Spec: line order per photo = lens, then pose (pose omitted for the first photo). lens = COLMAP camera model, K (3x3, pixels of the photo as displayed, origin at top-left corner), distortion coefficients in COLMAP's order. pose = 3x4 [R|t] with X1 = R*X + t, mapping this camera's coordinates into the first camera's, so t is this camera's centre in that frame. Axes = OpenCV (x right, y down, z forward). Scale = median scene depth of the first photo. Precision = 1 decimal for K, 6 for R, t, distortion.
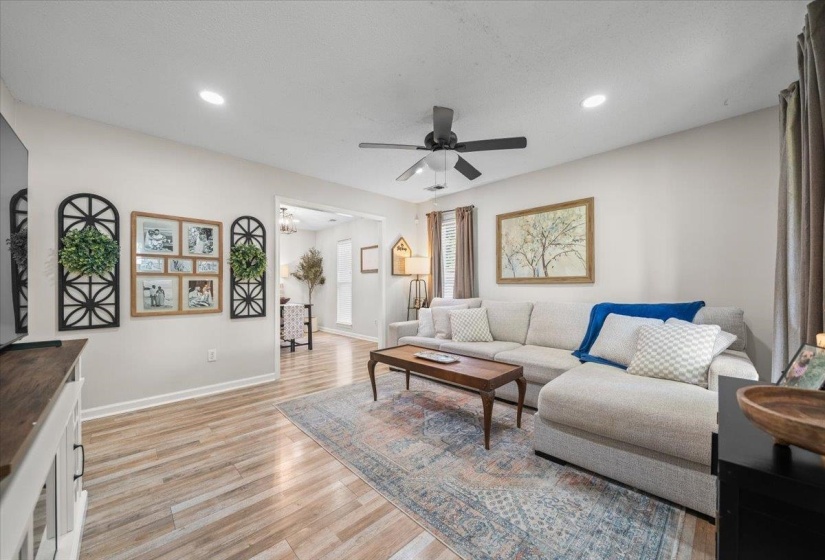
lens RADIAL K [[306.3, 0, 411.2], [0, 306.3, 284.4], [0, 0, 1]] dist [-0.001936, -0.000287]
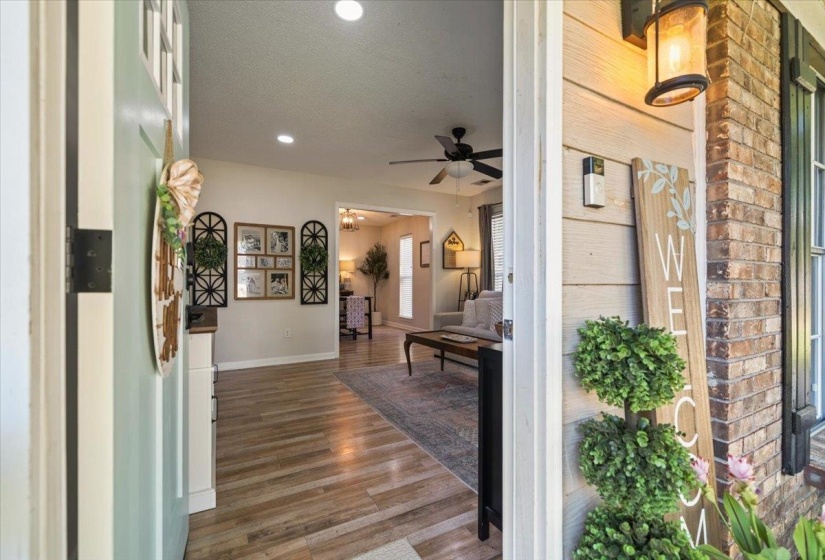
lens RADIAL K [[358.1, 0, 412.5], [0, 358.1, 280.0], [0, 0, 1]] dist [0.000629, 0.000143]
pose [[0.967308, -0.001070, -0.253603, 0.206683], [0.000067, 0.999992, -0.003966, 0.018623], [0.253605, 0.003820, 0.967300, -0.275825]]
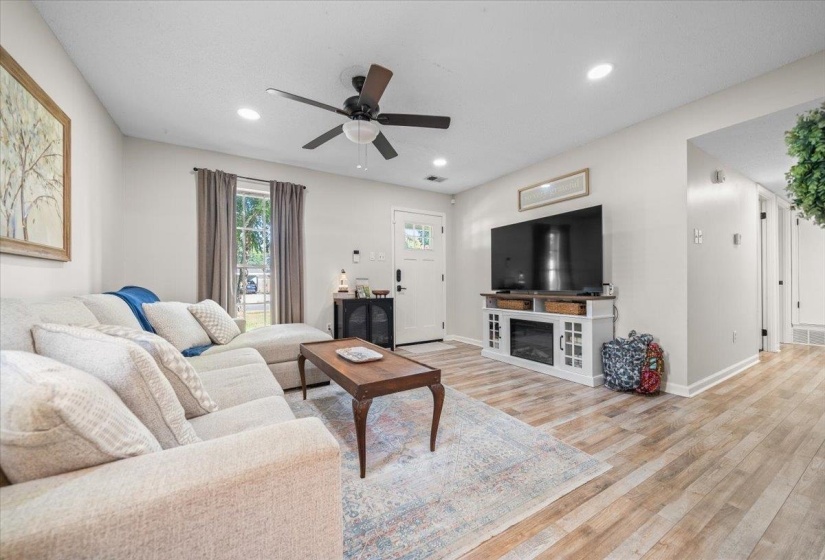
lens RADIAL K [[306.3, 0, 411.2], [0, 306.3, 284.4], [0, 0, 1]] dist [-0.001936, -0.000287]
pose [[-0.974320, 0.007127, 0.225054, -0.188261], [0.007396, 0.999973, 0.000350, 0.042444], [-0.225045, 0.002006, -0.974346, 1.400940]]
